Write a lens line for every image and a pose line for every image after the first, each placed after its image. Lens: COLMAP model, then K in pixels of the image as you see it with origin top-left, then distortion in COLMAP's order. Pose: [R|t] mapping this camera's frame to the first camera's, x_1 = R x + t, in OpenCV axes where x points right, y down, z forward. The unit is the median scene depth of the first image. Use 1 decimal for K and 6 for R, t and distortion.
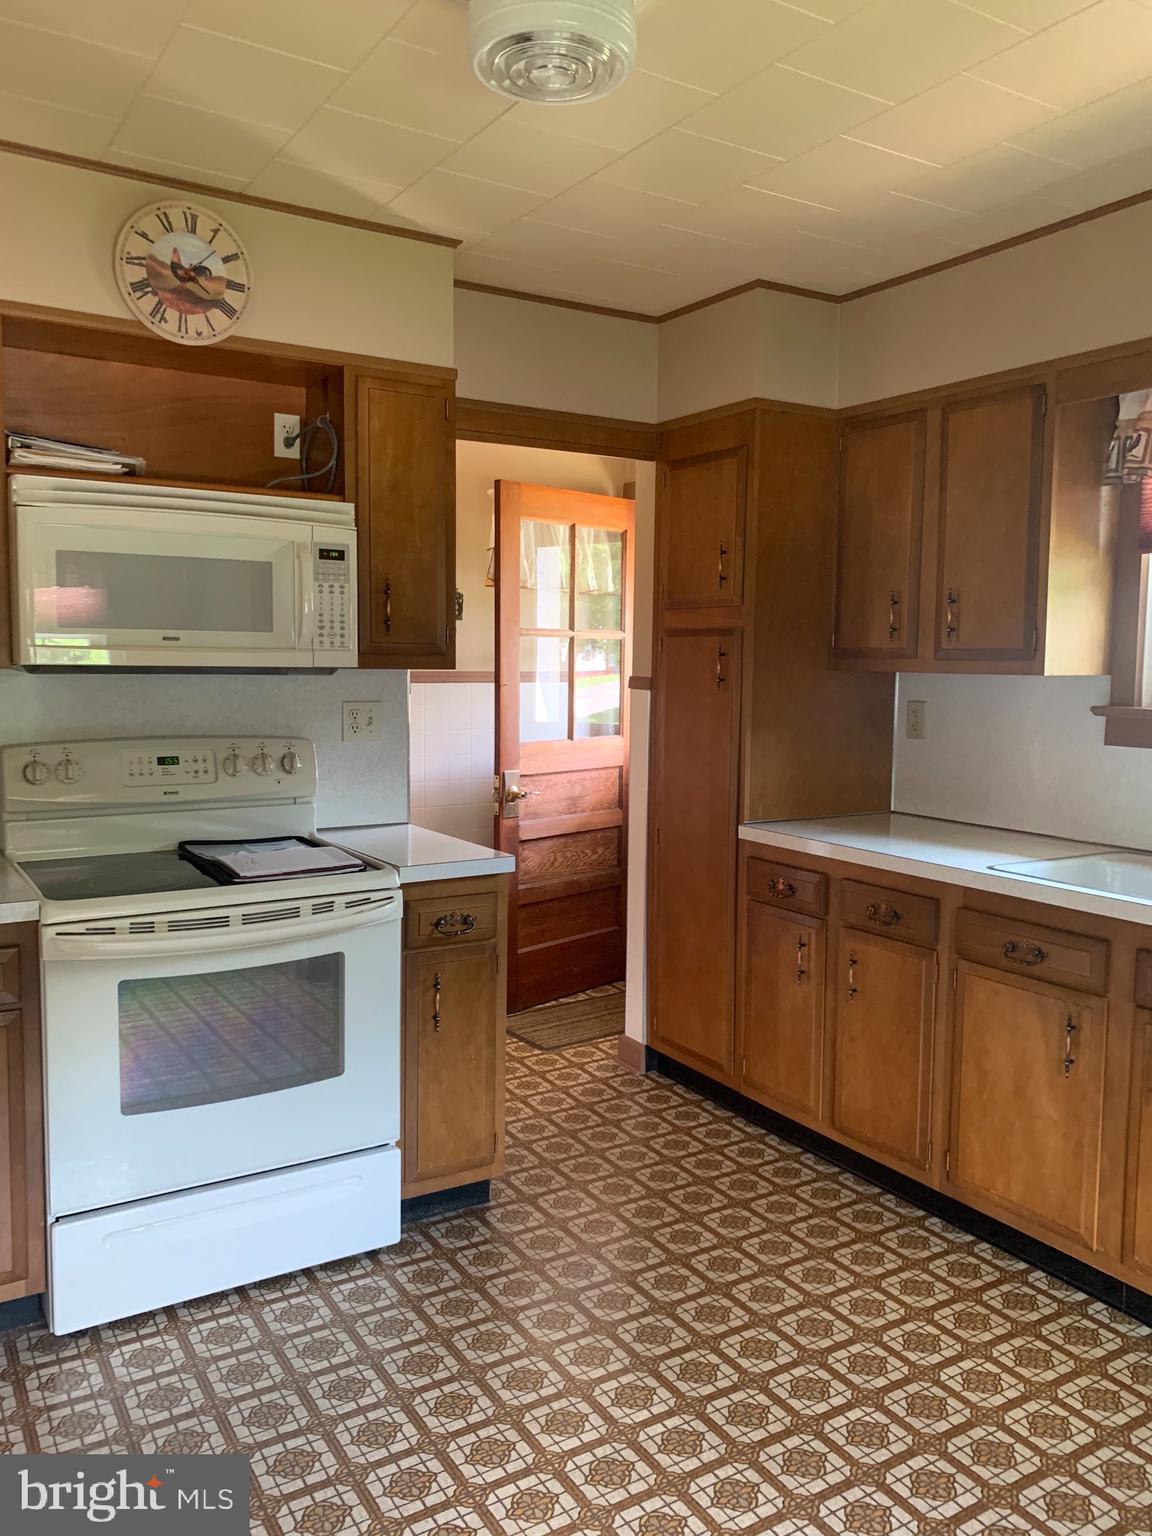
lens RADIAL K [[1205.2, 0, 574.4], [0, 1205.2, 768.7], [0, 0, 1]] dist [0.050240, -0.035663]
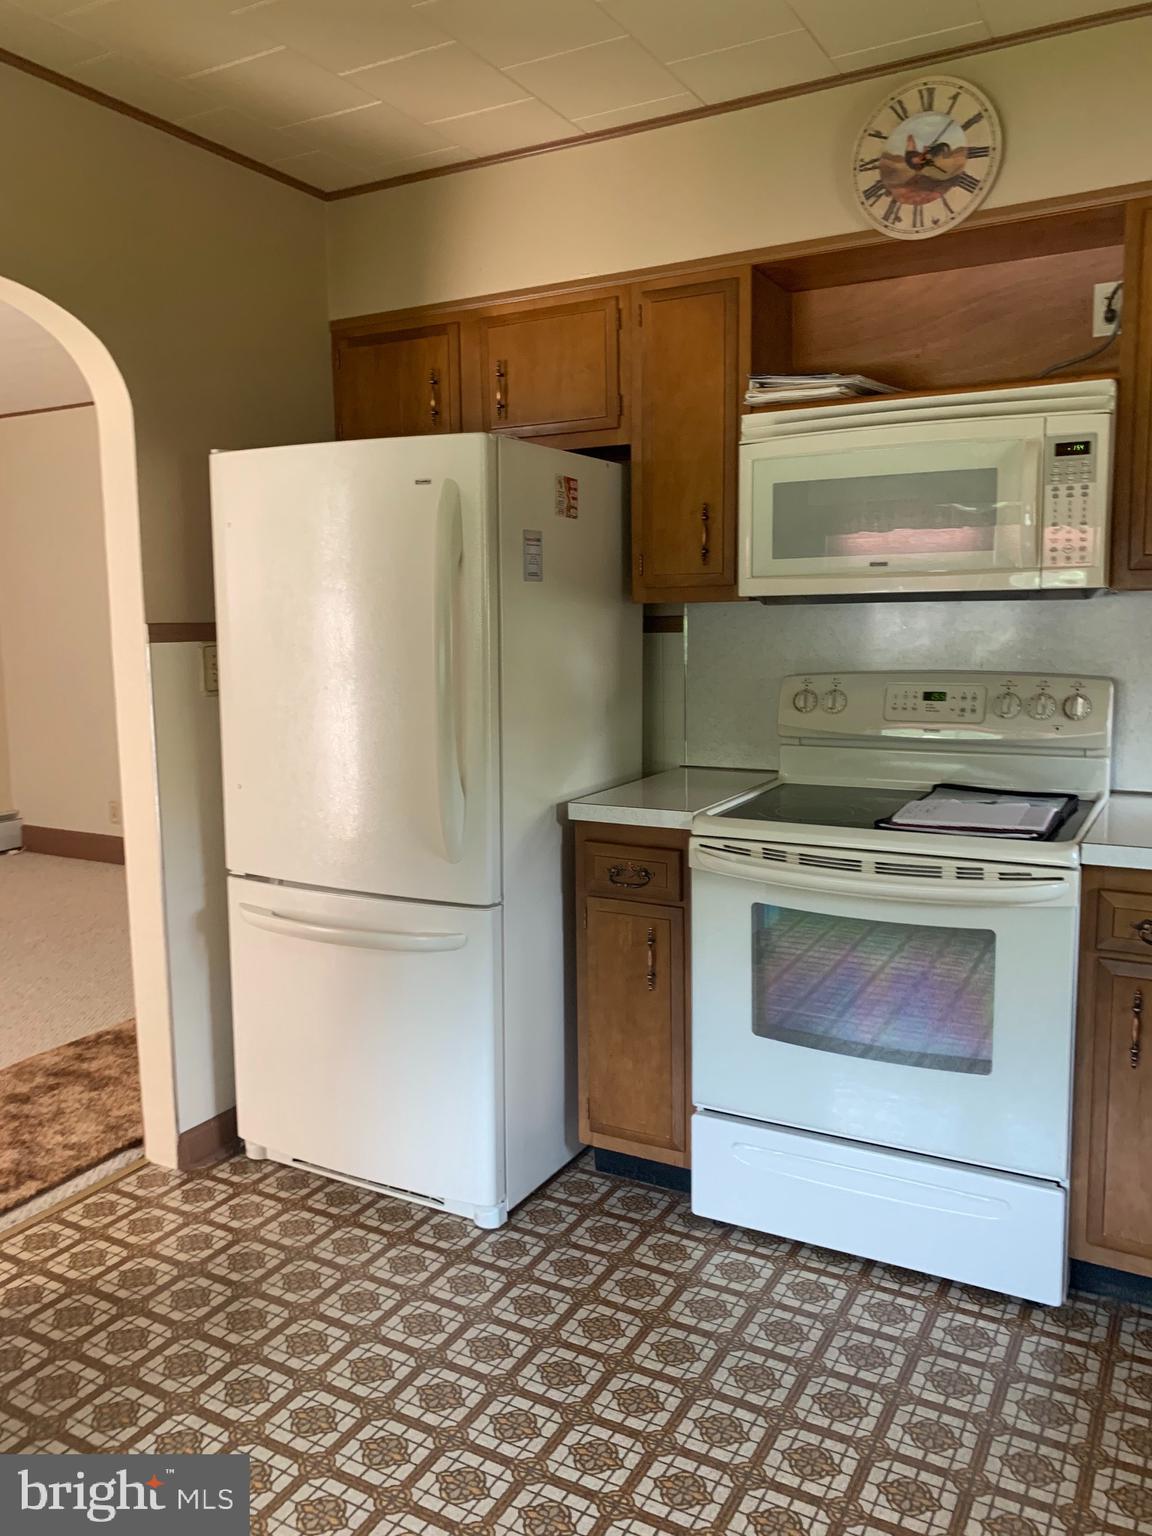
lens RADIAL K [[1205.2, 0, 574.9], [0, 1205.2, 755.2], [0, 0, 1]] dist [0.050240, -0.035663]
pose [[0.484077, 0.087768, -0.870613, 0.387832], [-0.061946, 0.995898, 0.065955, -0.006213], [0.872830, 0.022004, 0.487528, 0.336544]]
